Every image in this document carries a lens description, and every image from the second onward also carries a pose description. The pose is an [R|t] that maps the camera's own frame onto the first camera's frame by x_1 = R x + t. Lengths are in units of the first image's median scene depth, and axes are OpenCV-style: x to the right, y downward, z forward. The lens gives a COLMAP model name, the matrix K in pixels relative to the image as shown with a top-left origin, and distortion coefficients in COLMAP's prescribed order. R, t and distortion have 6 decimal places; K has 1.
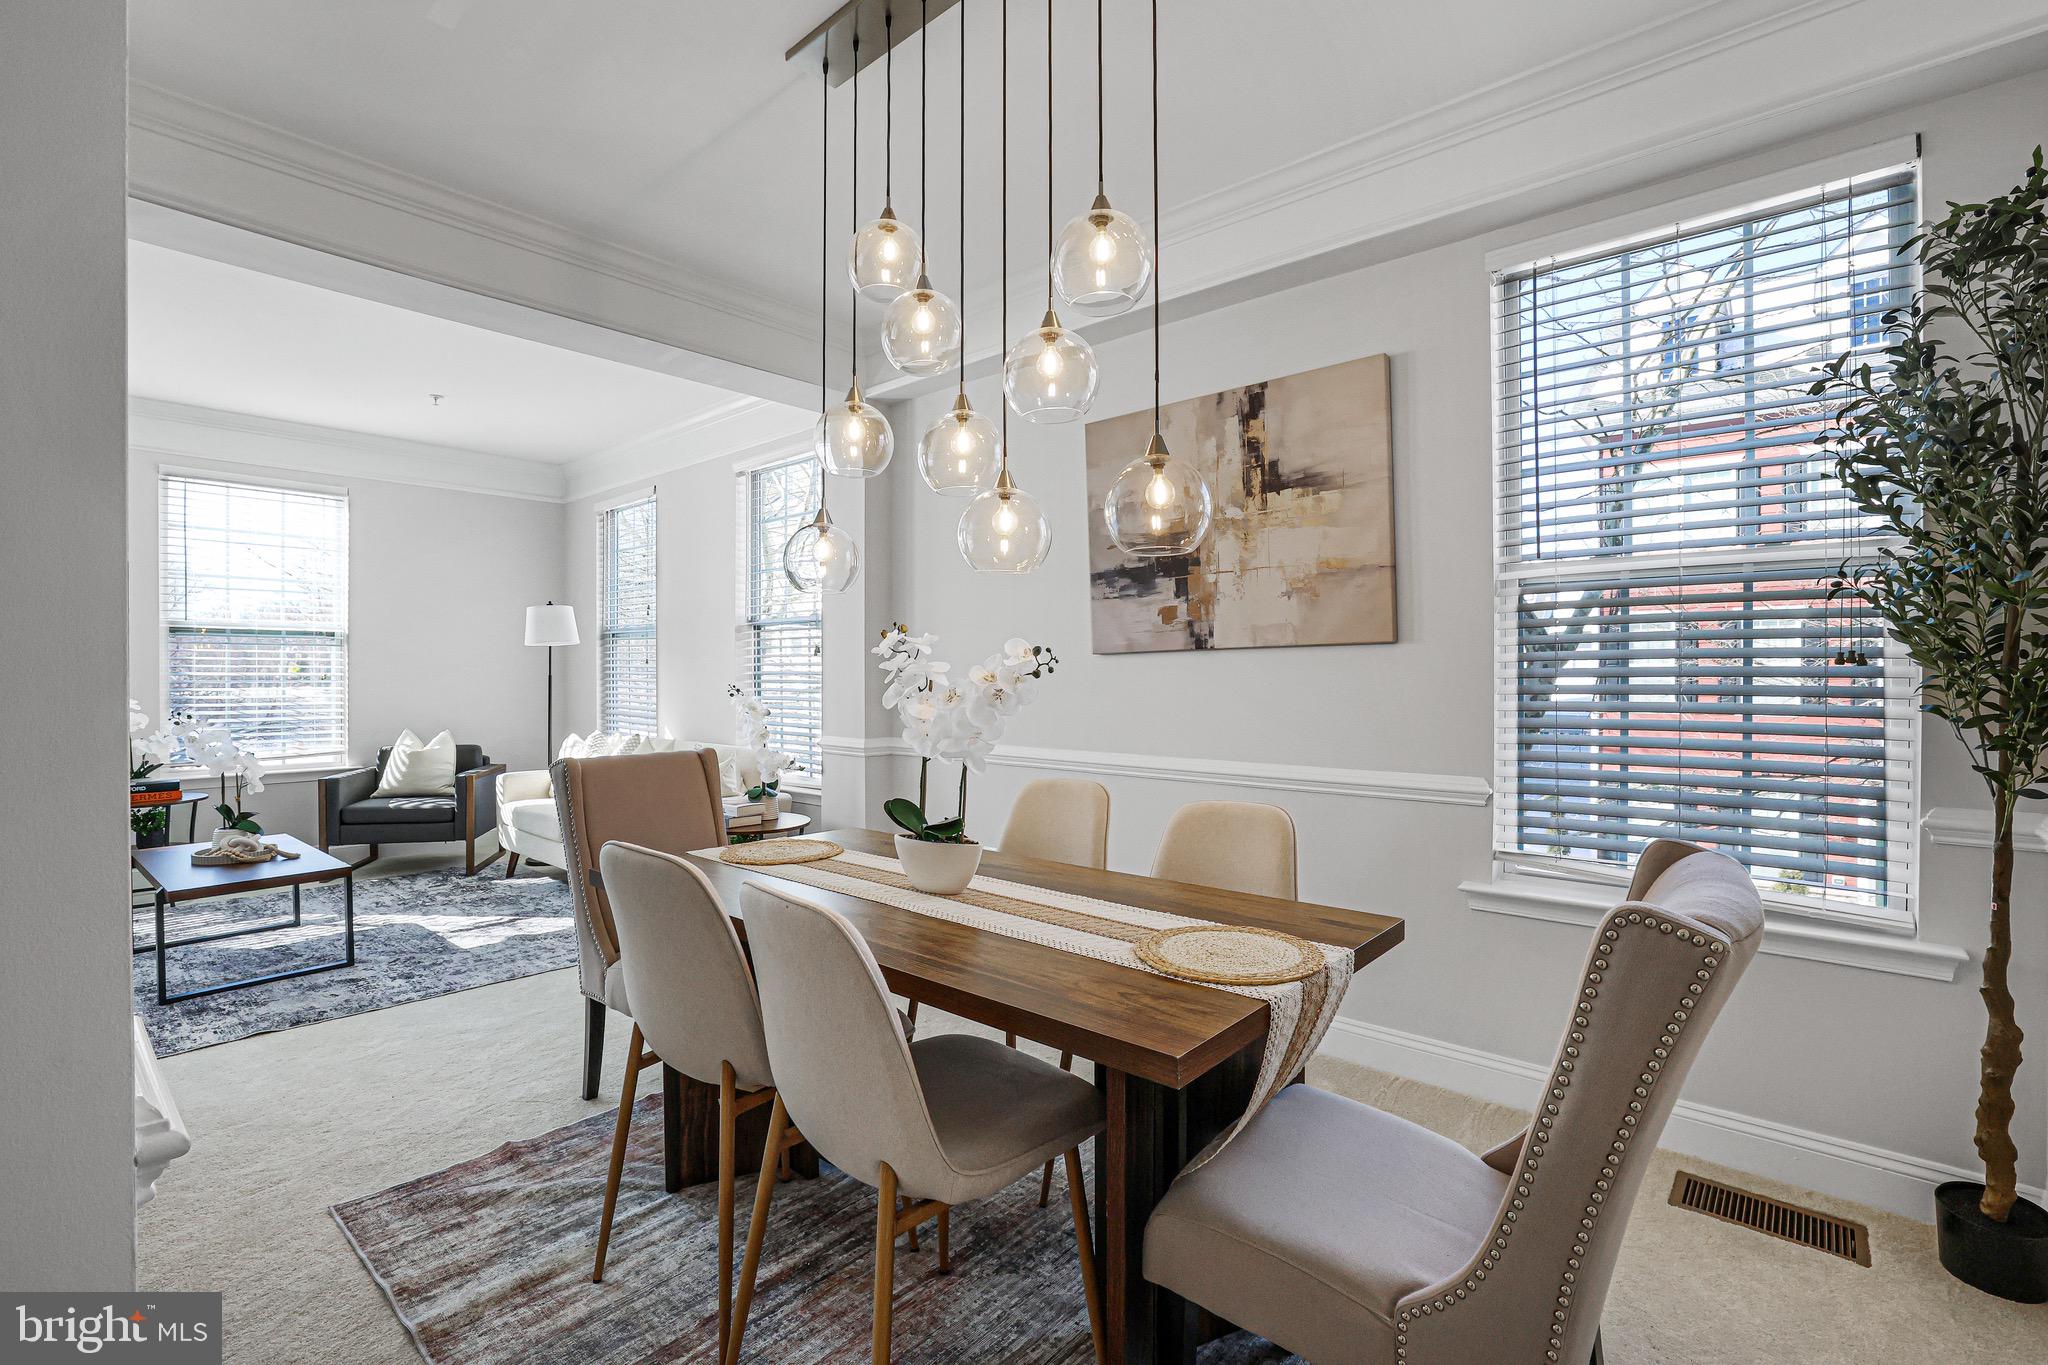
lens RADIAL K [[911.8, 0, 1024.0], [0, 911.8, 682.5], [0, 0, 1]] dist [-0.046699, 0.019181]
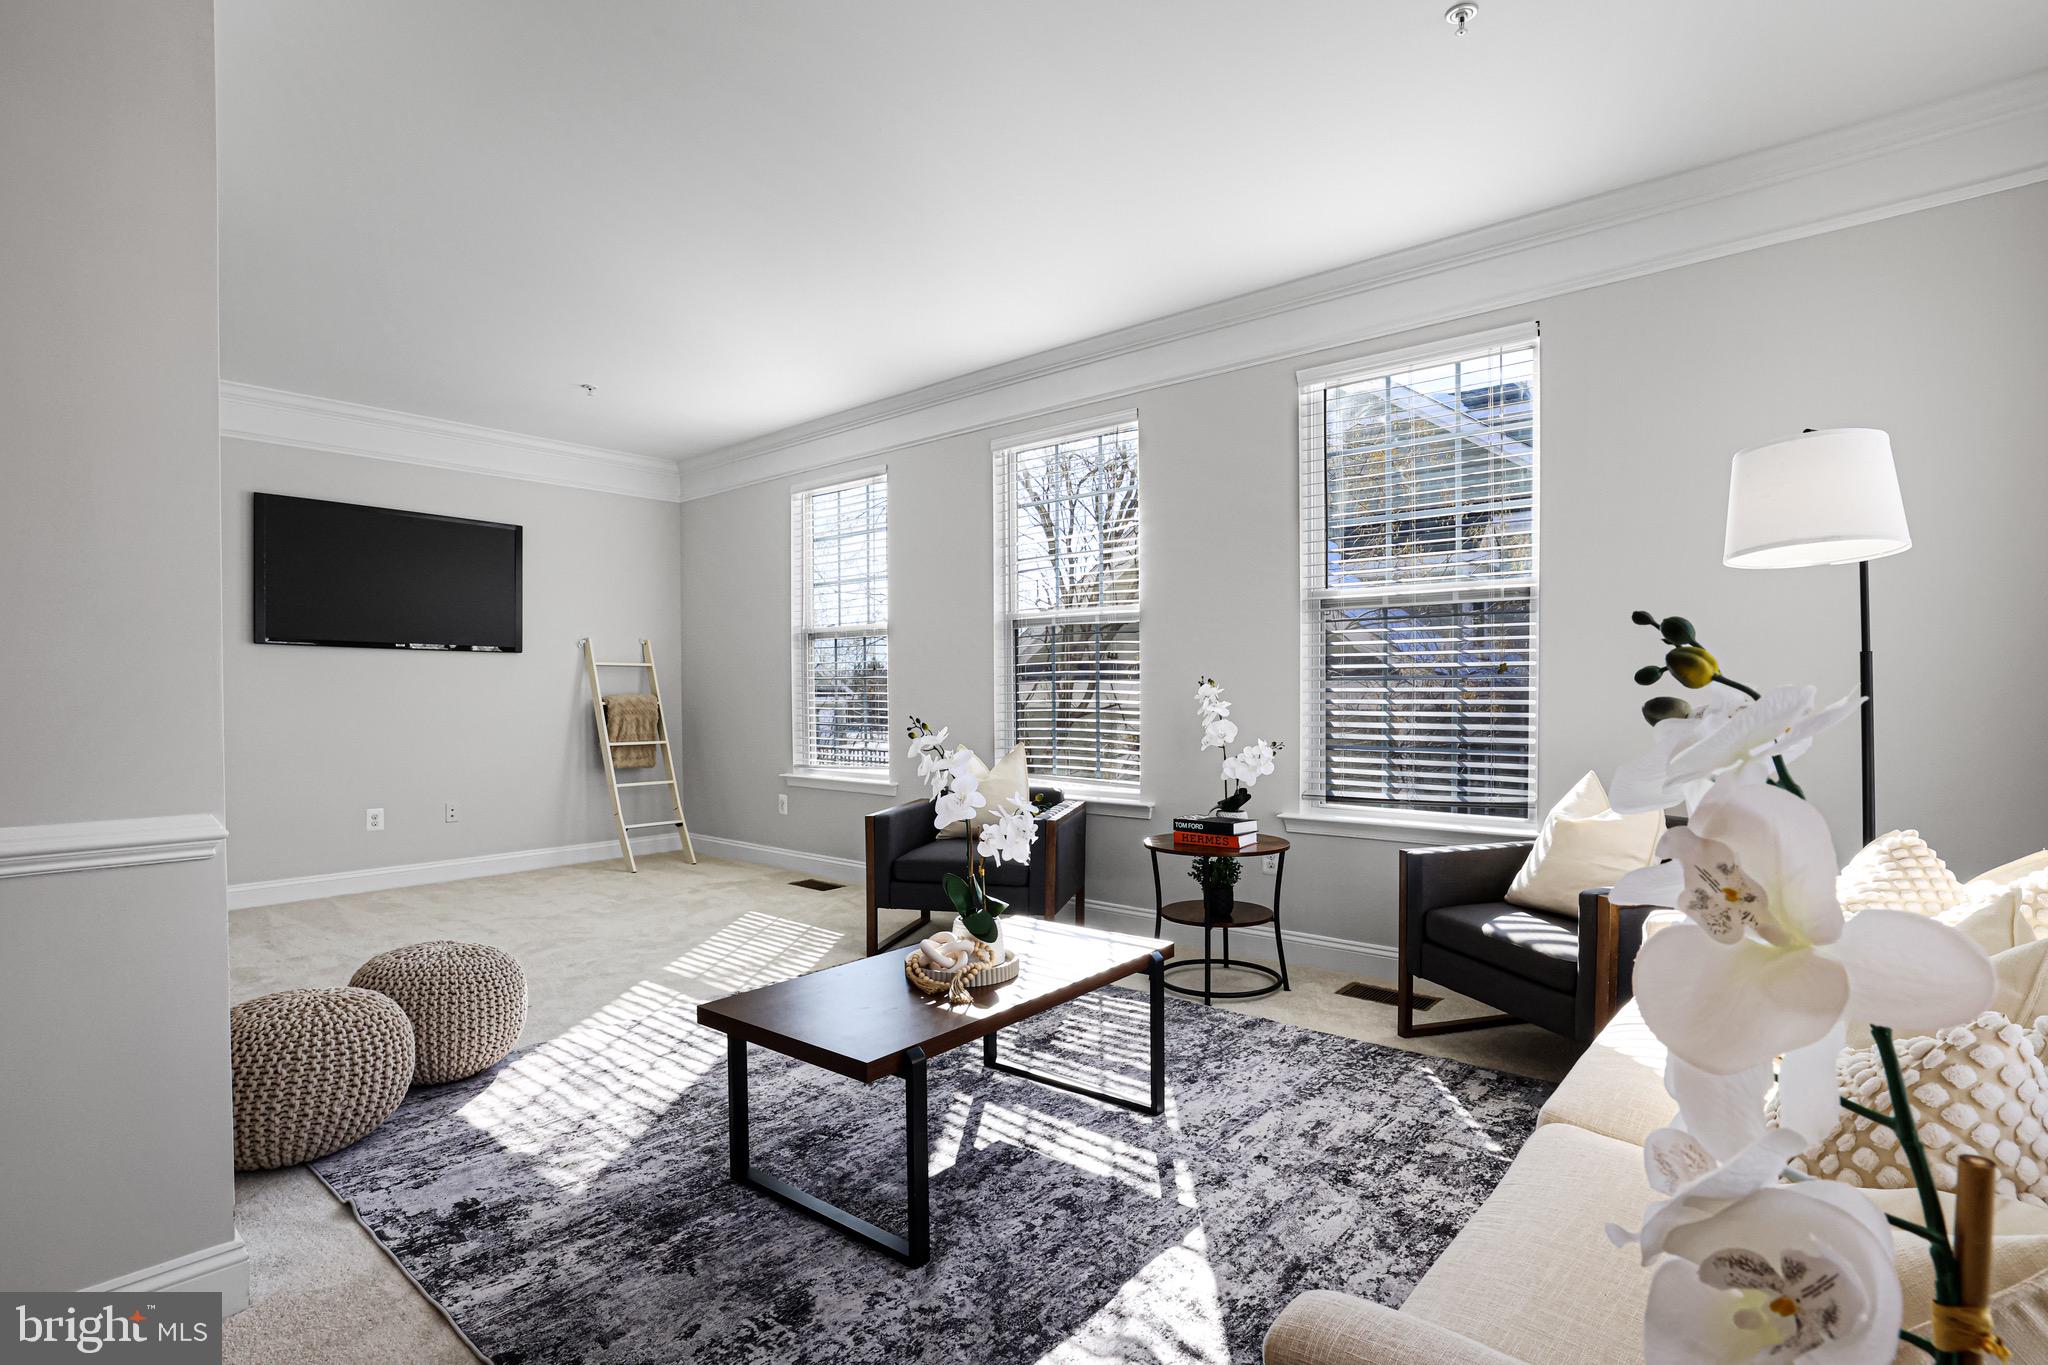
lens RADIAL K [[1012.2, 0, 1016.0], [0, 1012.2, 698.9], [0, 0, 1]] dist [-0.066324, 0.053751]
pose [[0.007156, 0.012583, -0.999895, -0.282287], [-0.008297, 0.999887, 0.012524, 0.012894], [0.999940, 0.008207, 0.007259, 1.272929]]
